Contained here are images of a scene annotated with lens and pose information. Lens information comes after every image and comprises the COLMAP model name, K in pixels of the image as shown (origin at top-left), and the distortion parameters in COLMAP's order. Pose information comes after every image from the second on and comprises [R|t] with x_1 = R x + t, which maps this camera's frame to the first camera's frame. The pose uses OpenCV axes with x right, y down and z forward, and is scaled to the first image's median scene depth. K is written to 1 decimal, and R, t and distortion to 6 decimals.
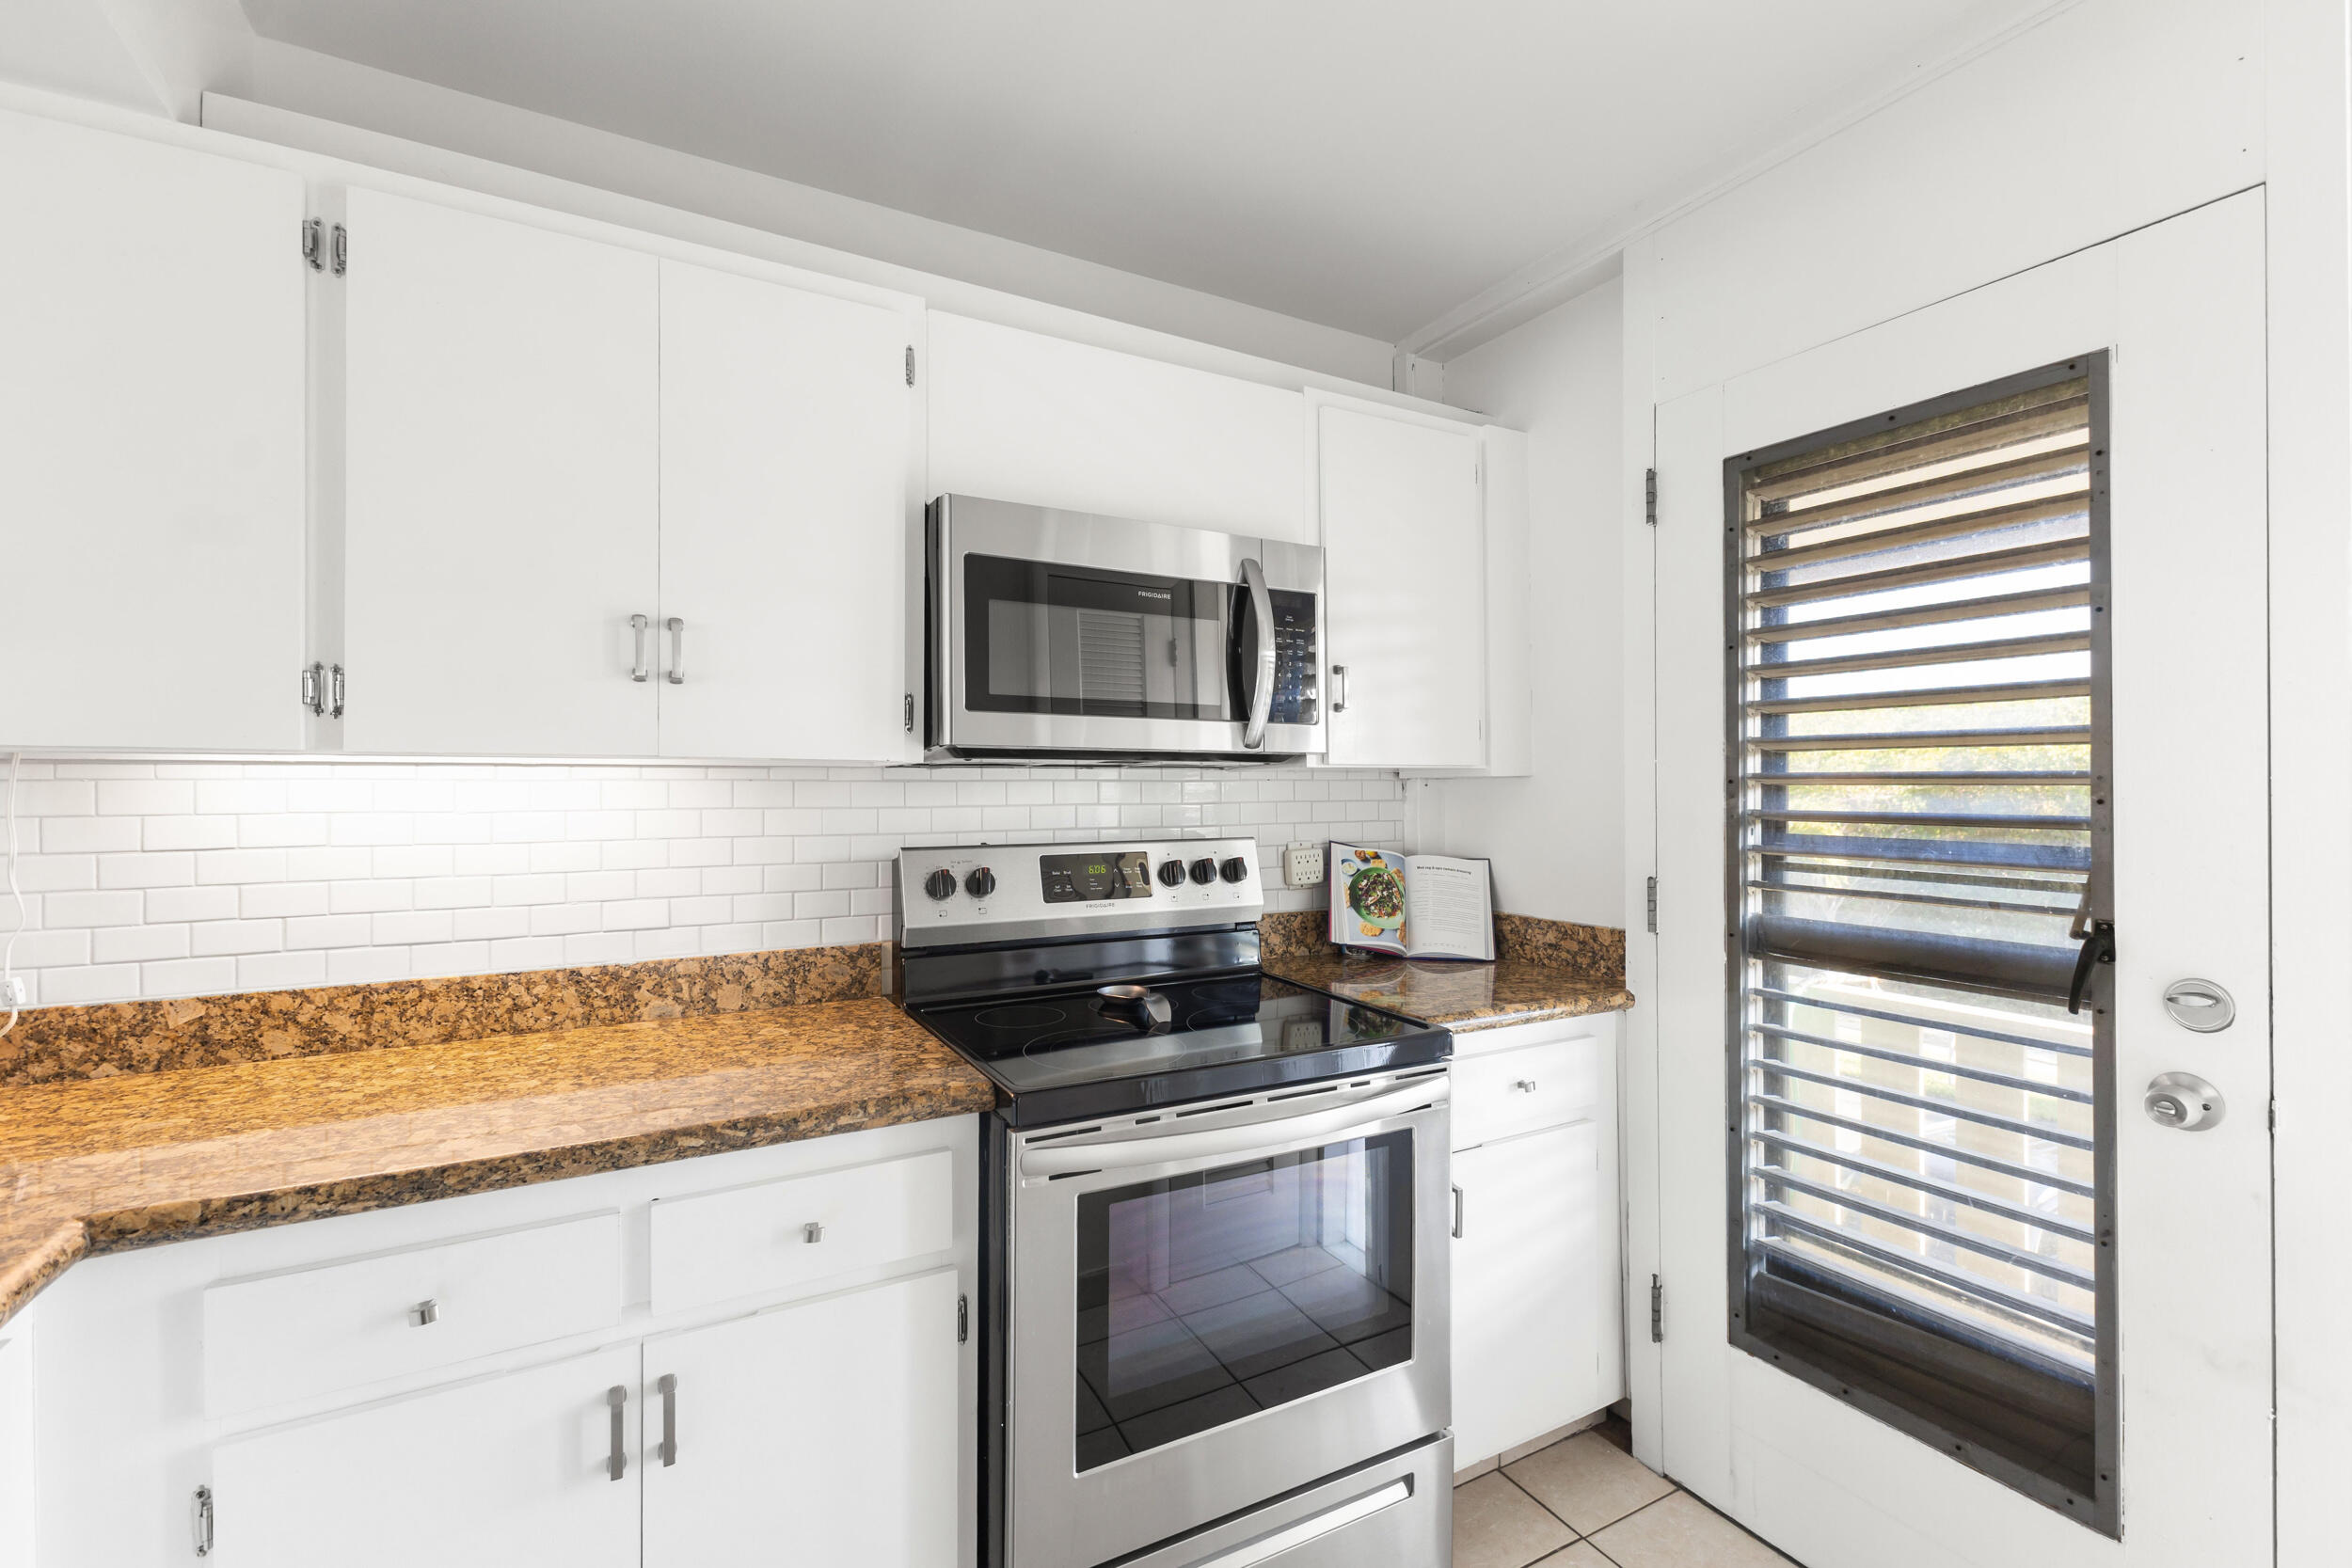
lens RADIAL K [[1014.8, 0, 1172.3], [0, 1014.8, 764.9], [0, 0, 1]] dist [0.010123, -0.001023]
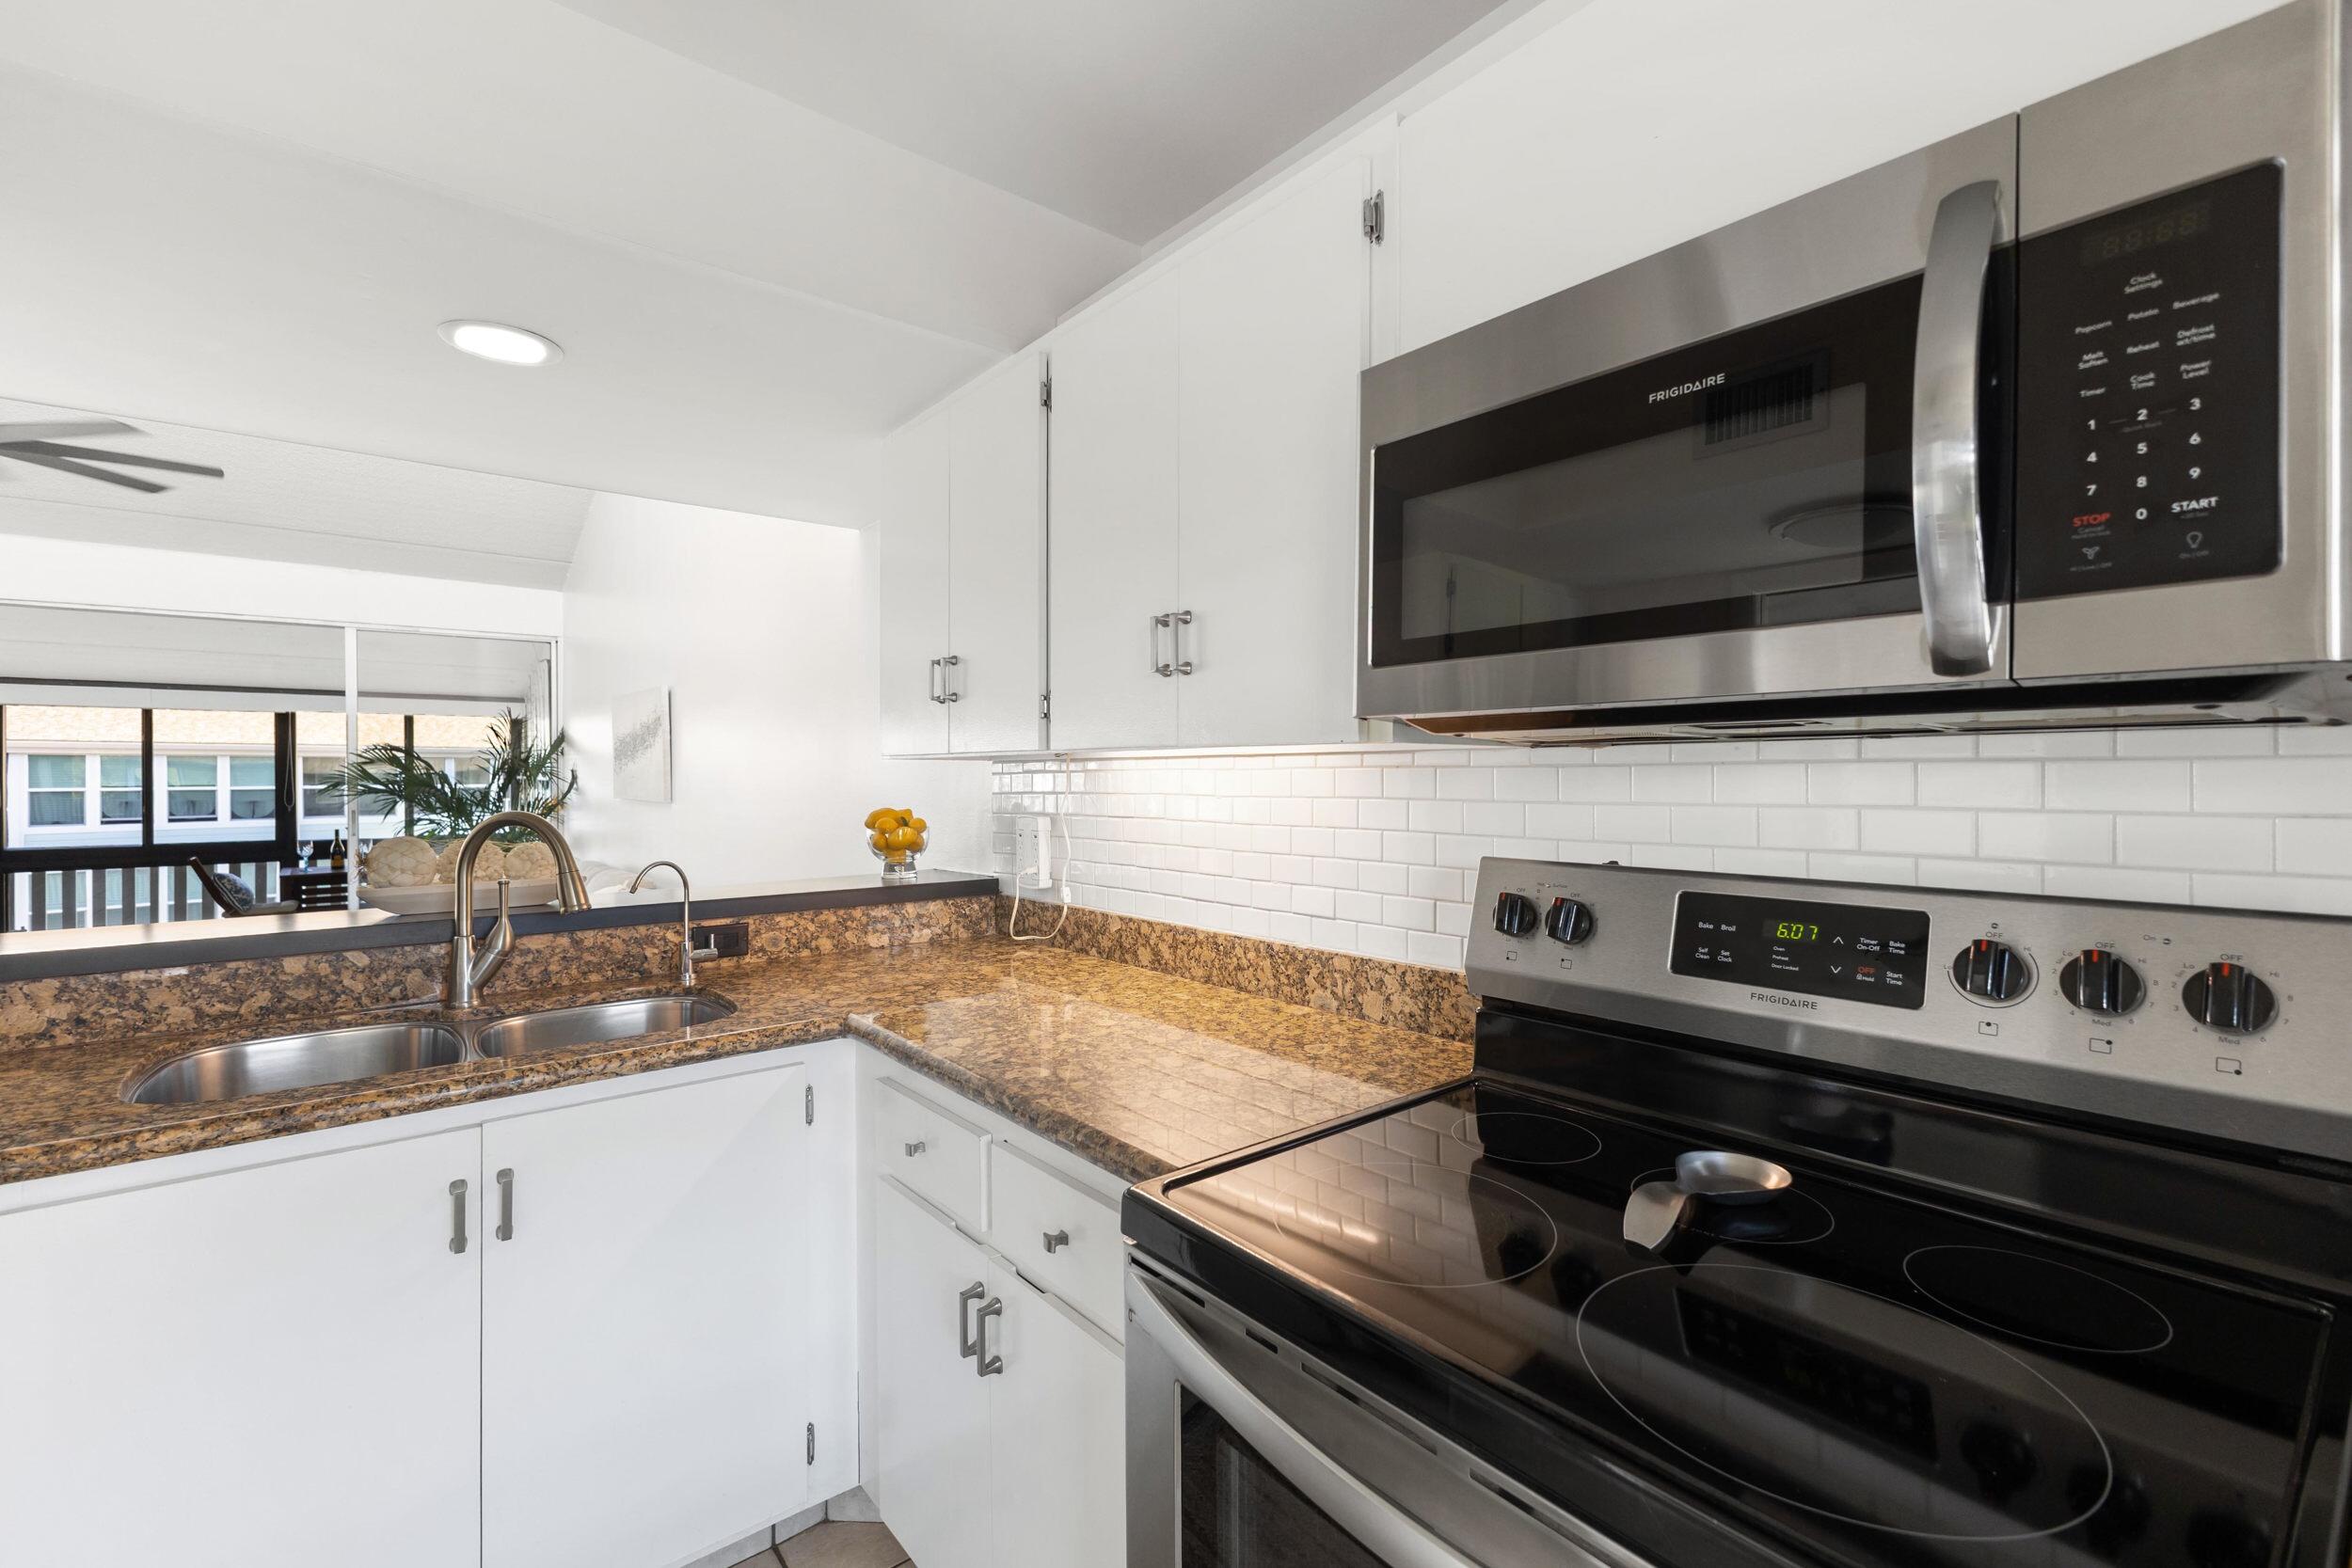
lens RADIAL K [[1014.8, 0, 1172.3], [0, 1014.8, 764.9], [0, 0, 1]] dist [0.010123, -0.001023]
pose [[0.183232, -0.009815, -0.983021, 0.470904], [0.023996, 0.999697, -0.005509, 0.015374], [0.982777, -0.022579, 0.183412, 0.727956]]
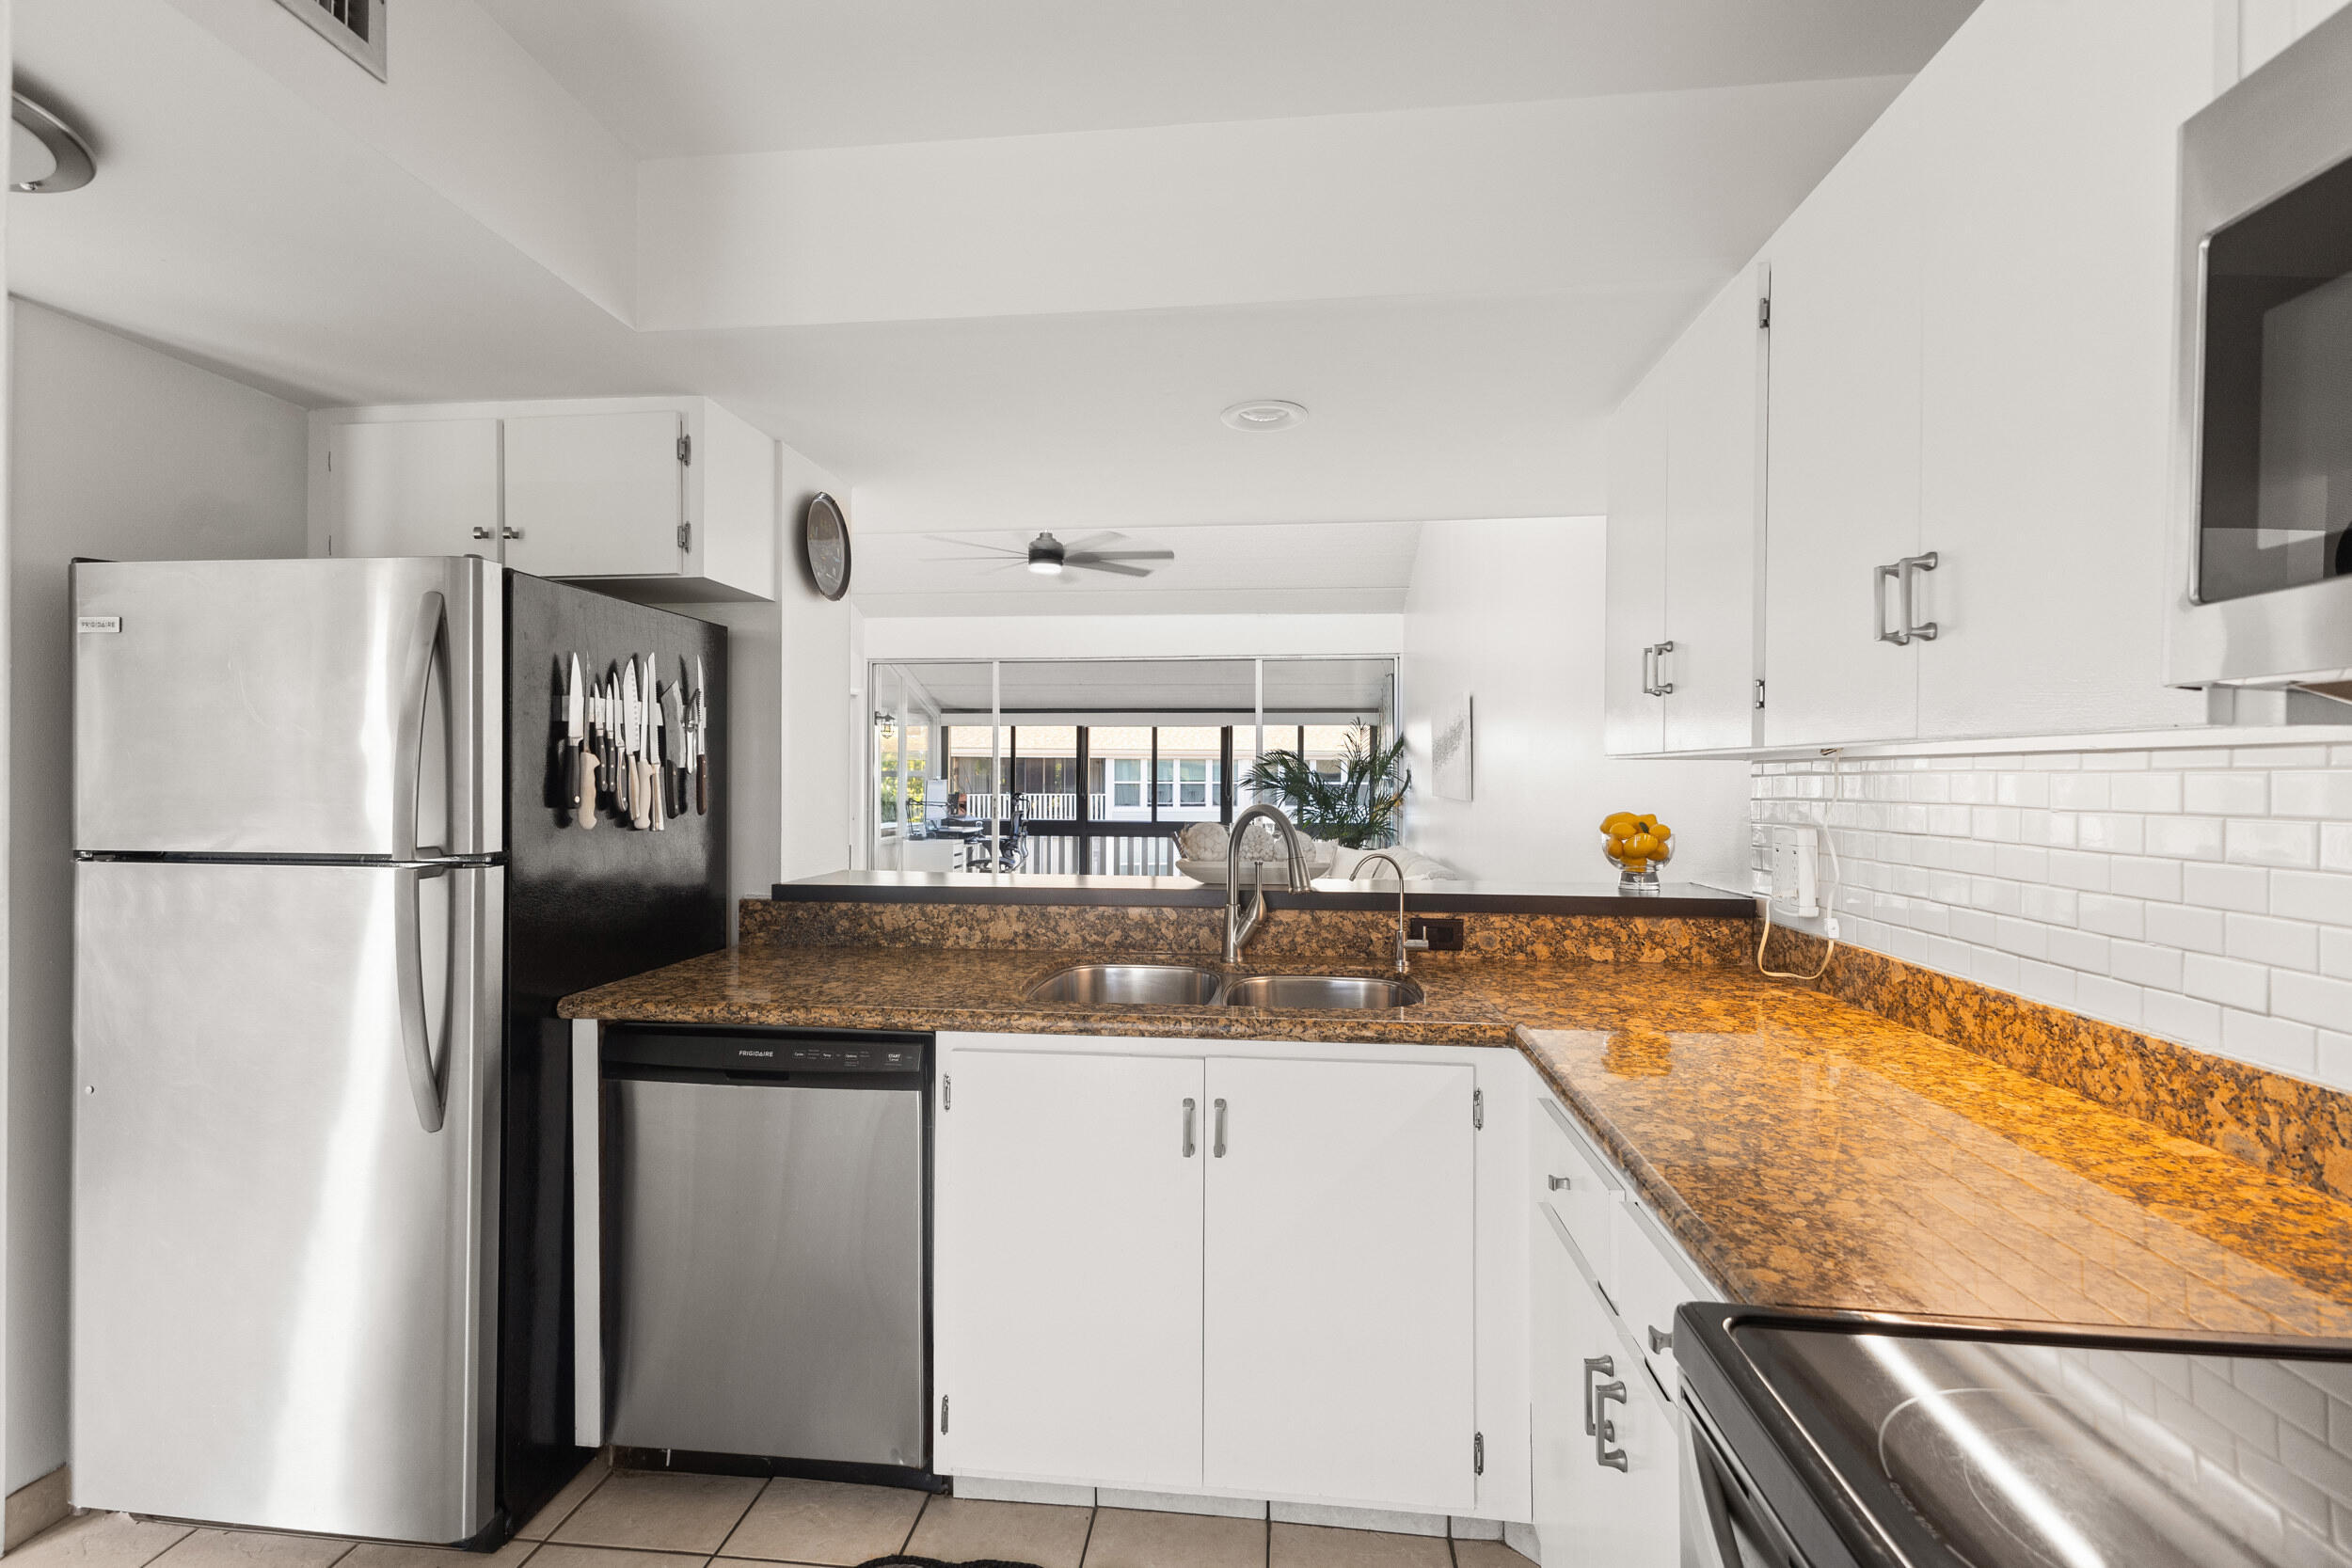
lens RADIAL K [[1014.8, 0, 1172.3], [0, 1014.8, 764.9], [0, 0, 1]] dist [0.010123, -0.001023]
pose [[-0.572149, -0.010057, -0.820088, 0.401719], [0.013700, 0.999668, -0.021818, 0.018435], [0.820035, -0.023719, -0.571821, 0.887864]]
